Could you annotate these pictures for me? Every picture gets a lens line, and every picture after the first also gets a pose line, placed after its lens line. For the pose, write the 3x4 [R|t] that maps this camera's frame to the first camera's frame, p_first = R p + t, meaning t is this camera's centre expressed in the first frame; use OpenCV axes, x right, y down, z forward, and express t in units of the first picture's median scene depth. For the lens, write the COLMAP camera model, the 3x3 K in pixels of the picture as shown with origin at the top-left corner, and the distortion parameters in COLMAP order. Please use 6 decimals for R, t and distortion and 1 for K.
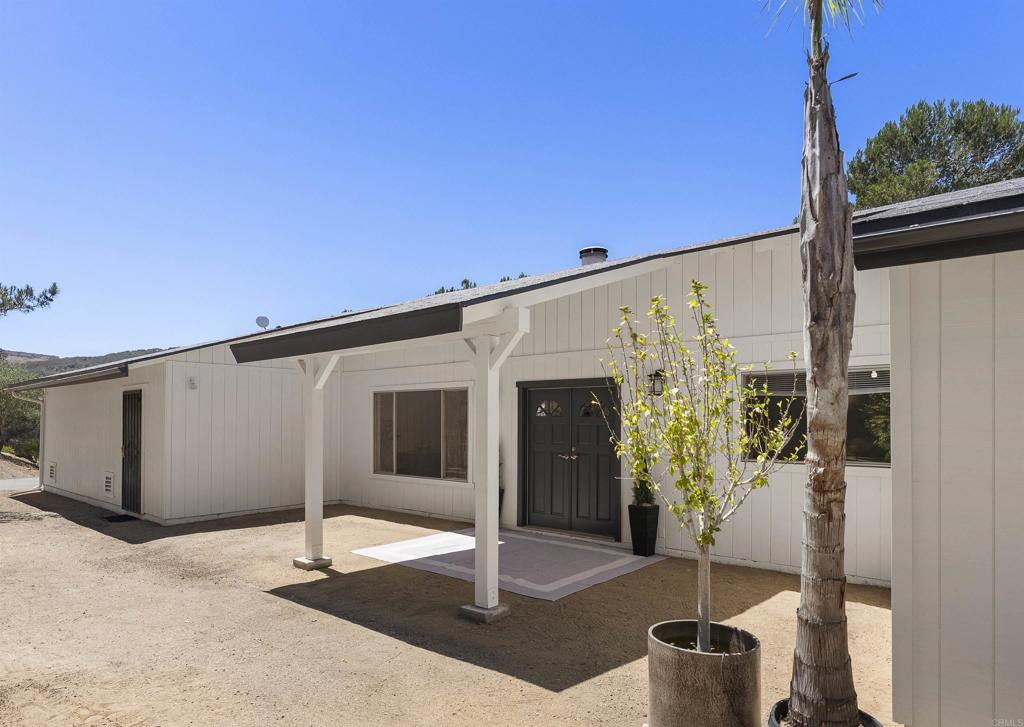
lens RADIAL K [[607.6, 0, 511.4], [0, 607.6, 420.4], [0, 0, 1]] dist [-0.003679, -0.001448]
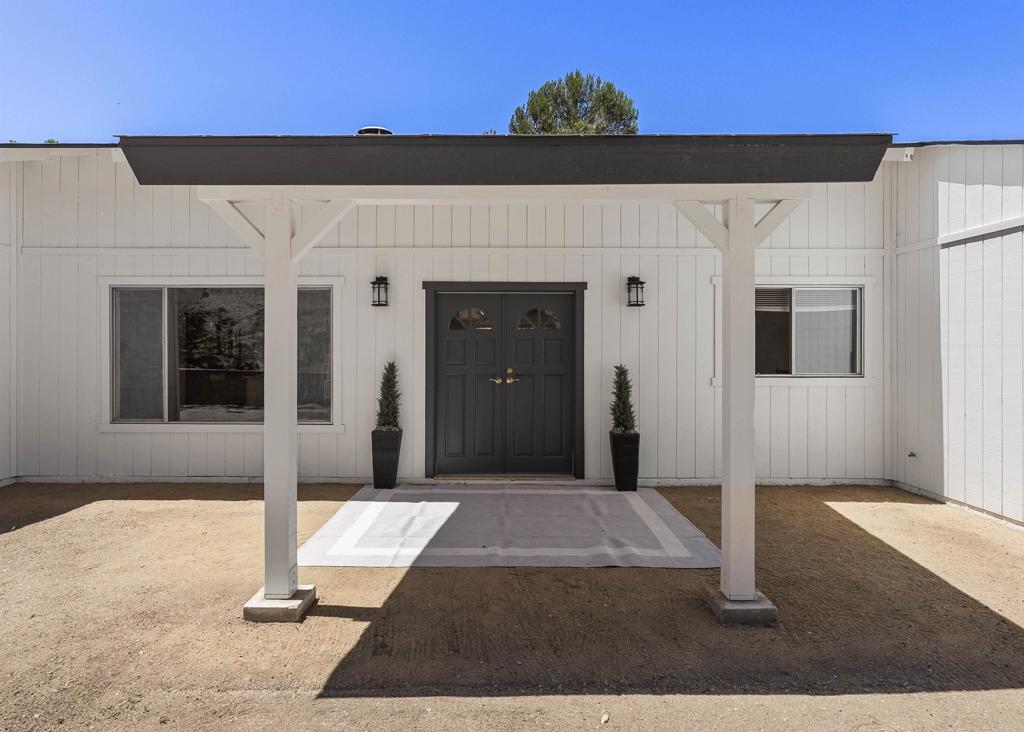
lens RADIAL K [[608.1, 0, 510.0], [0, 608.1, 349.0], [0, 0, 1]] dist [-0.003985, -0.002280]
pose [[0.760437, -0.003300, 0.649403, -0.441458], [-0.001151, 0.999979, 0.006429, 0.014695], [-0.649411, -0.005636, 0.760417, 0.421824]]
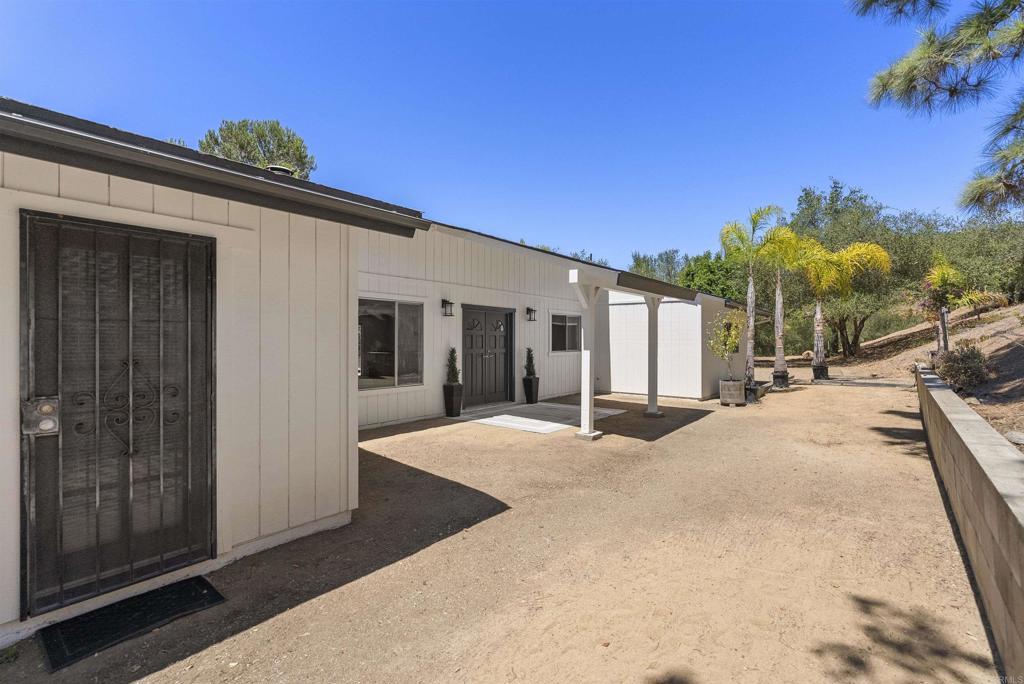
lens RADIAL K [[469.1, 0, 512.0], [0, 469.1, 342.0], [0, 0, 1]] dist [-0.001094, 0.000206]
pose [[-0.053297, -0.009236, 0.998536, -1.181499], [-0.007545, 0.999932, 0.008847, 0.013318], [-0.998550, -0.007063, -0.053363, 1.066370]]
